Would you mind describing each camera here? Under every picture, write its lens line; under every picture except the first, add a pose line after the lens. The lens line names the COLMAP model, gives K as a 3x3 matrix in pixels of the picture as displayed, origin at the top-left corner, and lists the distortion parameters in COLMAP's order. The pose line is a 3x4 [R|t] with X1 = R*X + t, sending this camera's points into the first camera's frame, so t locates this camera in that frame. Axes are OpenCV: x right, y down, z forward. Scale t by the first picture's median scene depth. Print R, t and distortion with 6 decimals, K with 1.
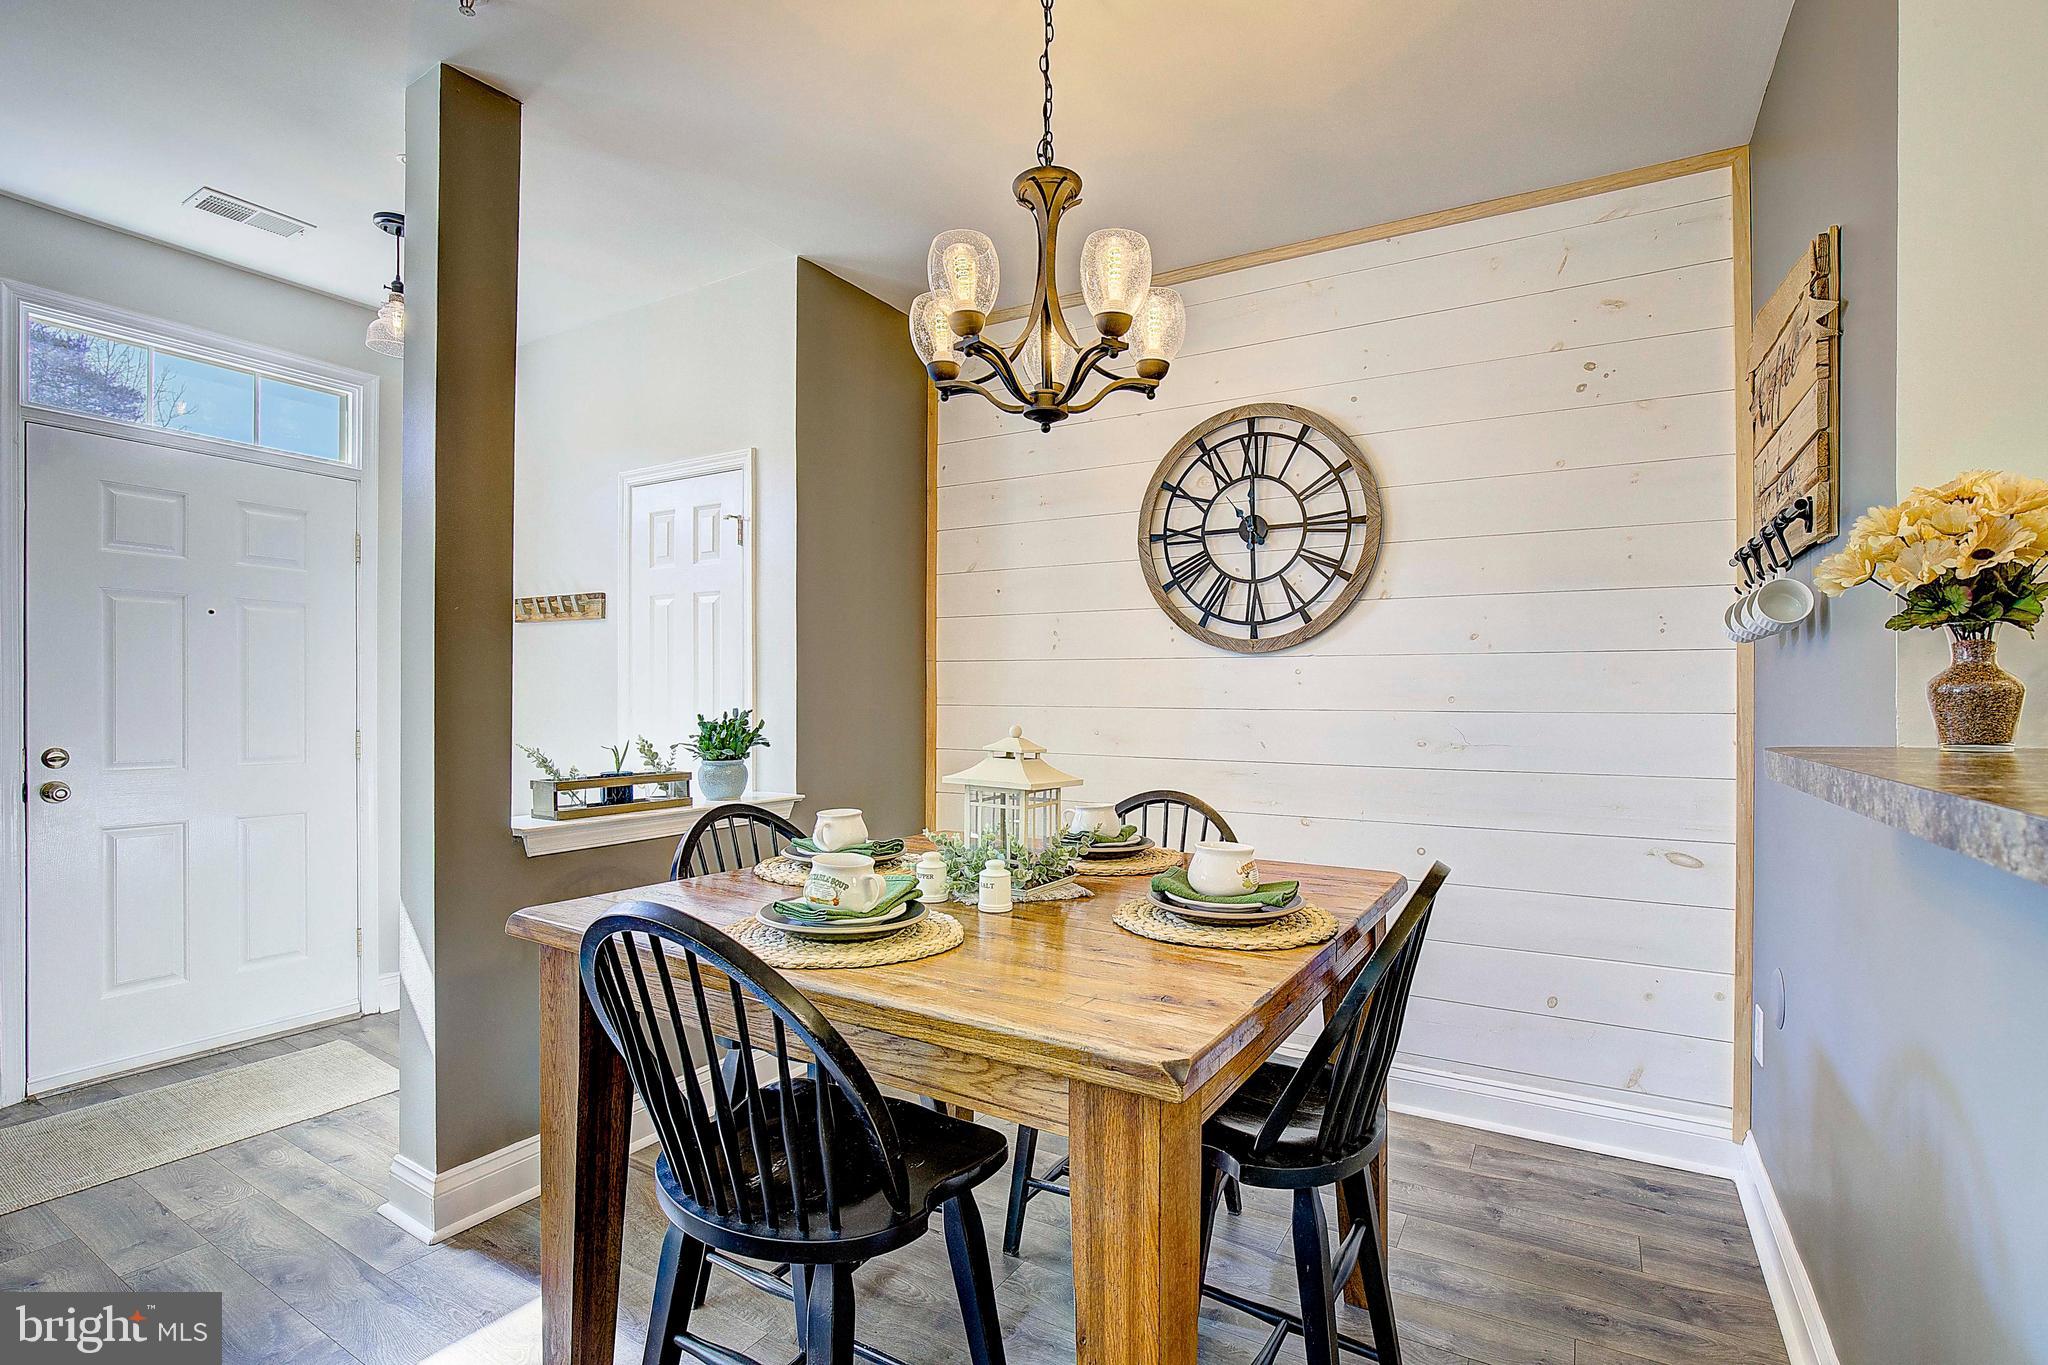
lens RADIAL K [[927.7, 0, 1067.6], [0, 927.7, 694.6], [0, 0, 1]] dist [-0.032763, 0.004714]
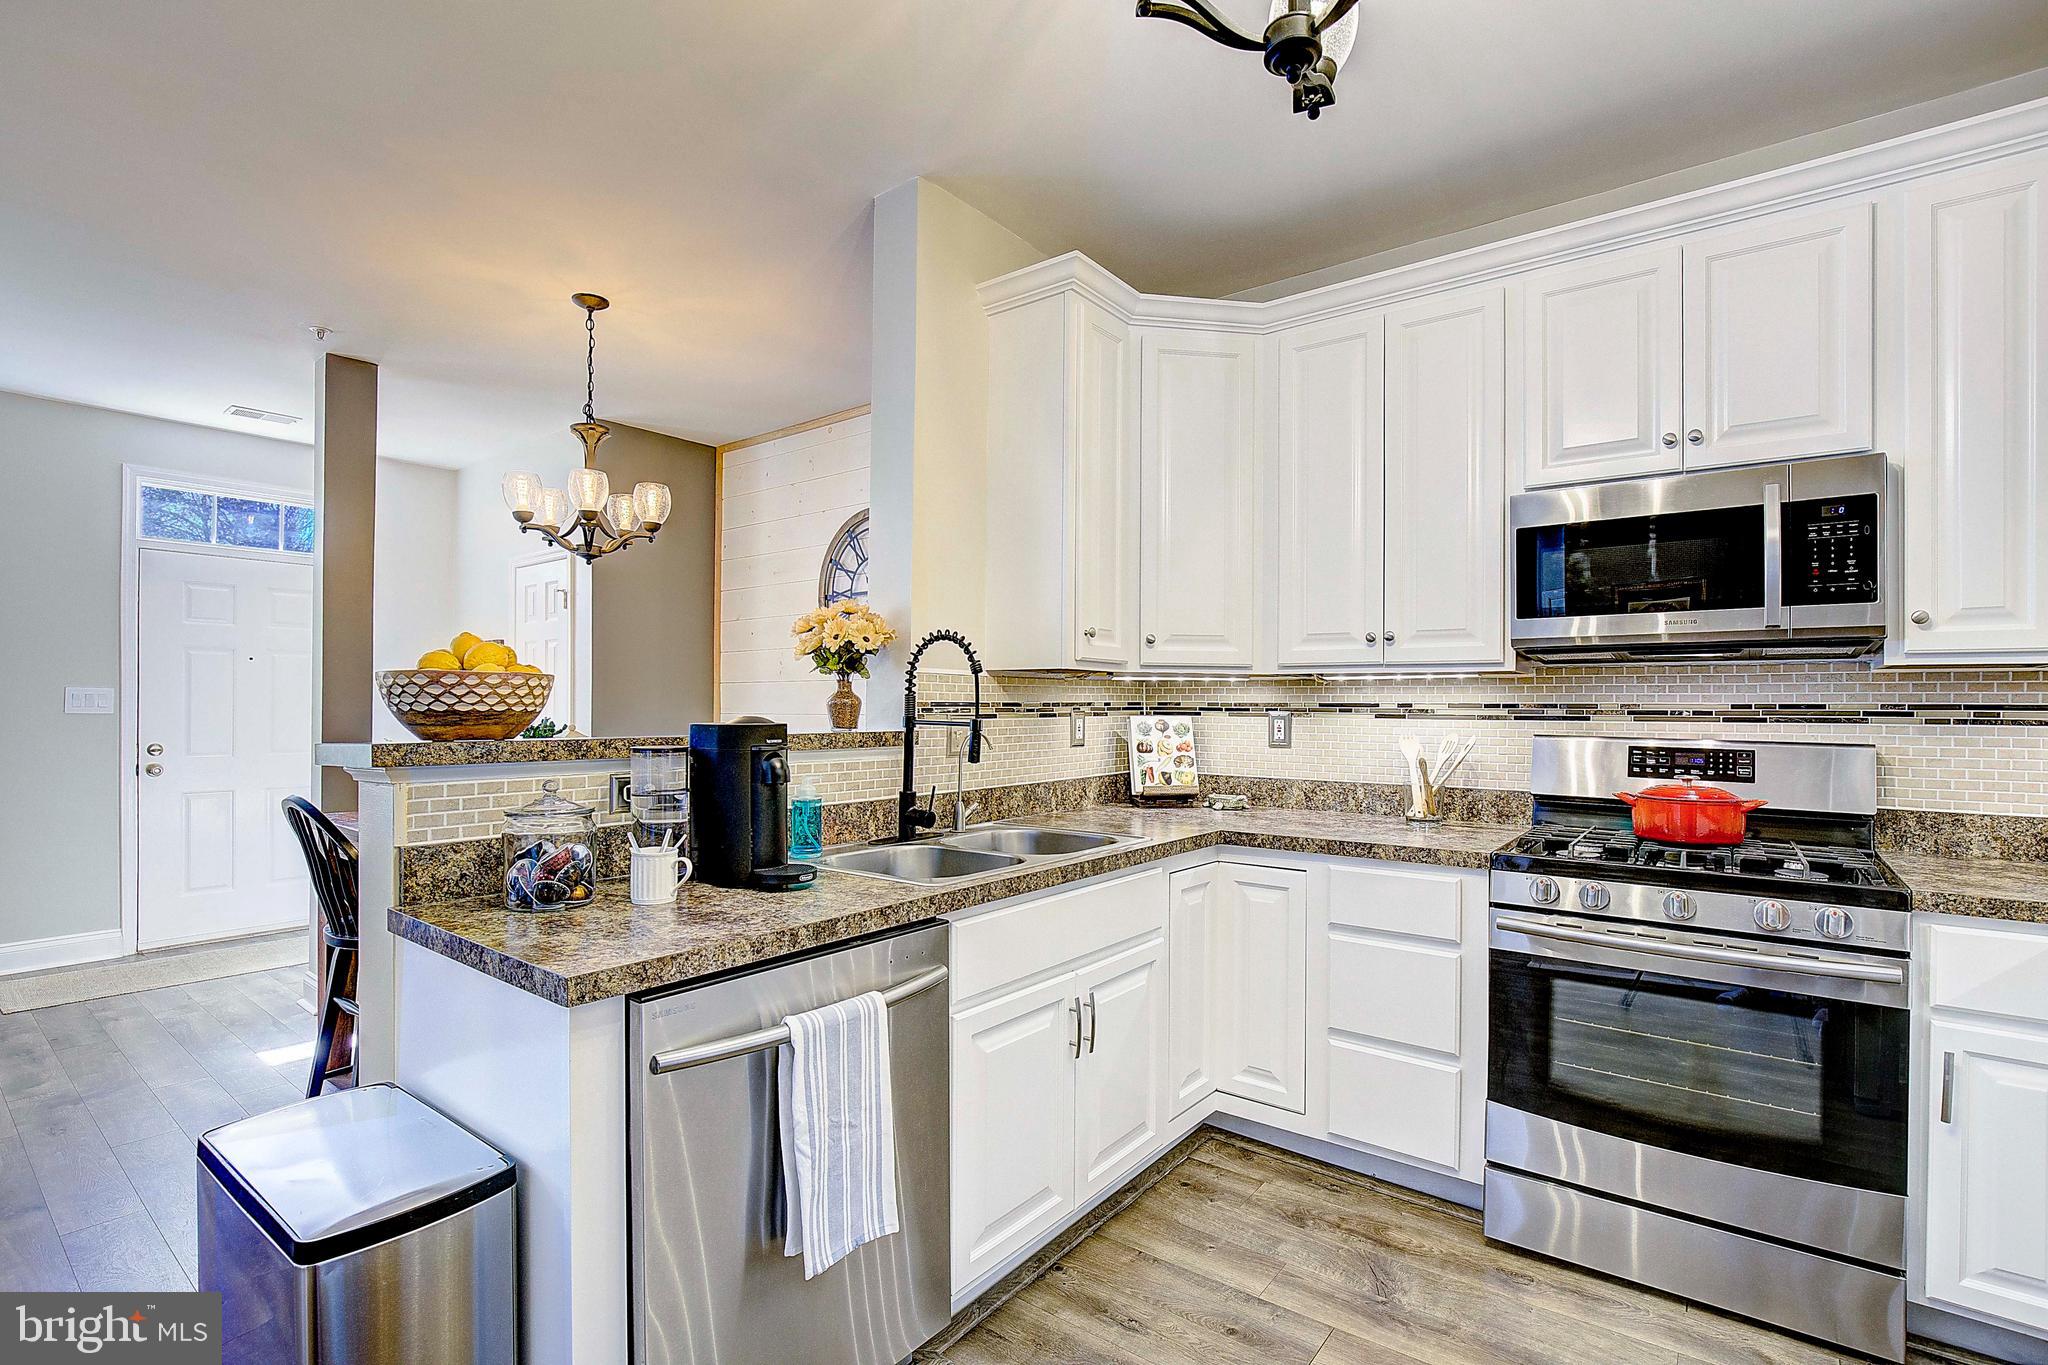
lens RADIAL K [[942.9, 0, 1068.9], [0, 942.9, 695.8], [0, 0, 1]] dist [-0.015595, 0.000350]
pose [[0.991293, -0.010788, -0.131231, 0.704759], [0.009818, 0.999919, -0.008043, 0.001147], [0.131307, 0.006684, 0.991319, -0.440758]]
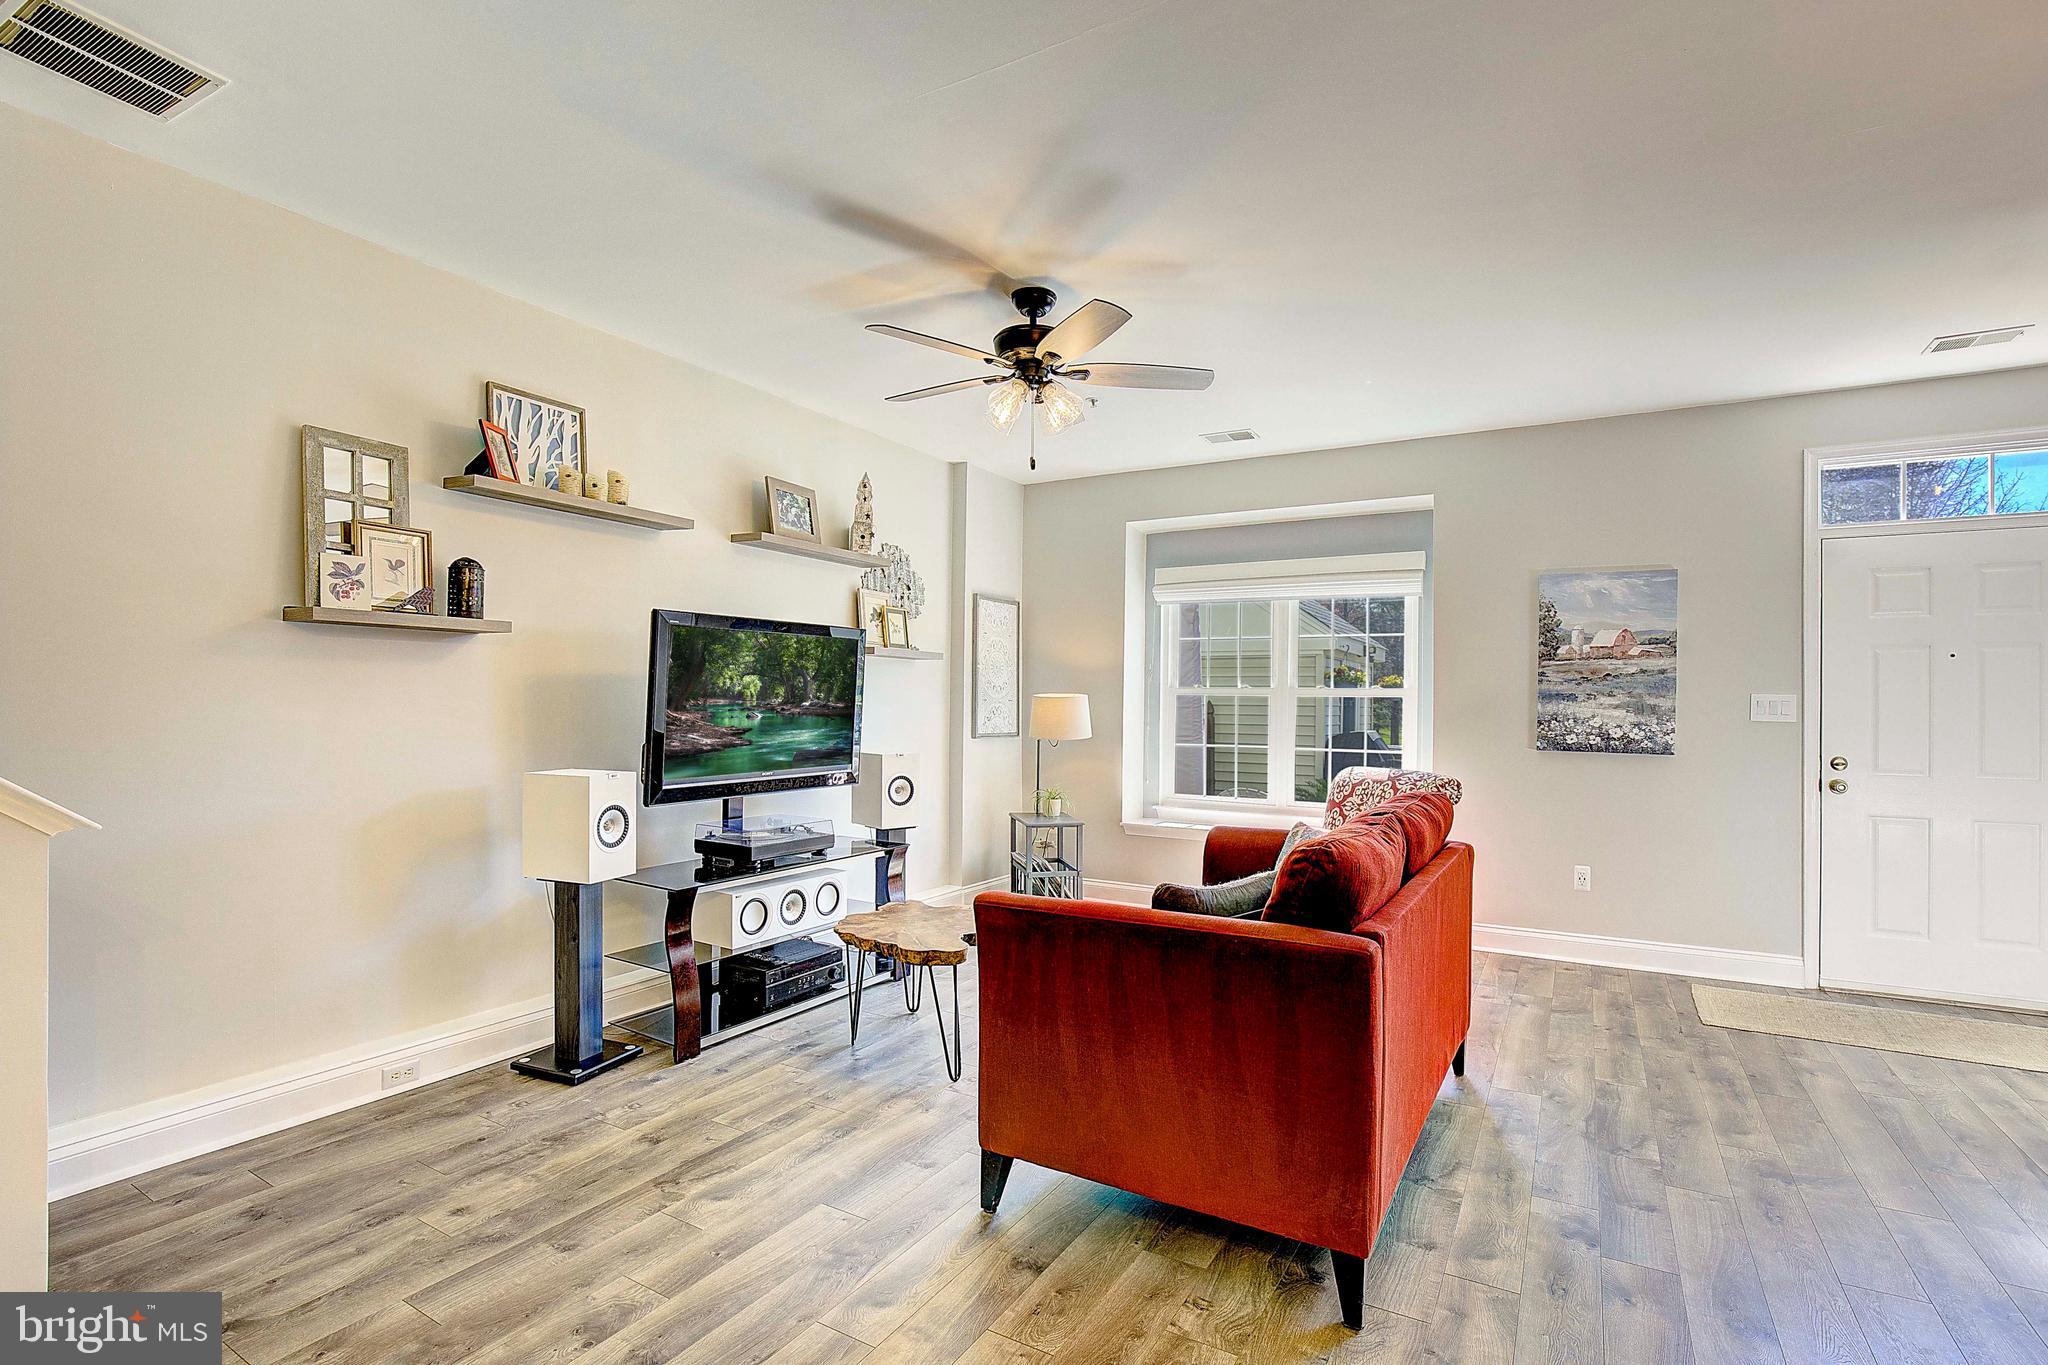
lens RADIAL K [[926.7, 0, 1025.8], [0, 926.7, 707.5], [0, 0, 1]] dist [-0.017110, 0.000876]
pose [[-0.023769, -0.011936, -0.999646, 0.364600], [-0.006286, 0.999911, -0.011790, 0.004357], [0.999698, 0.006003, -0.023841, -0.269807]]
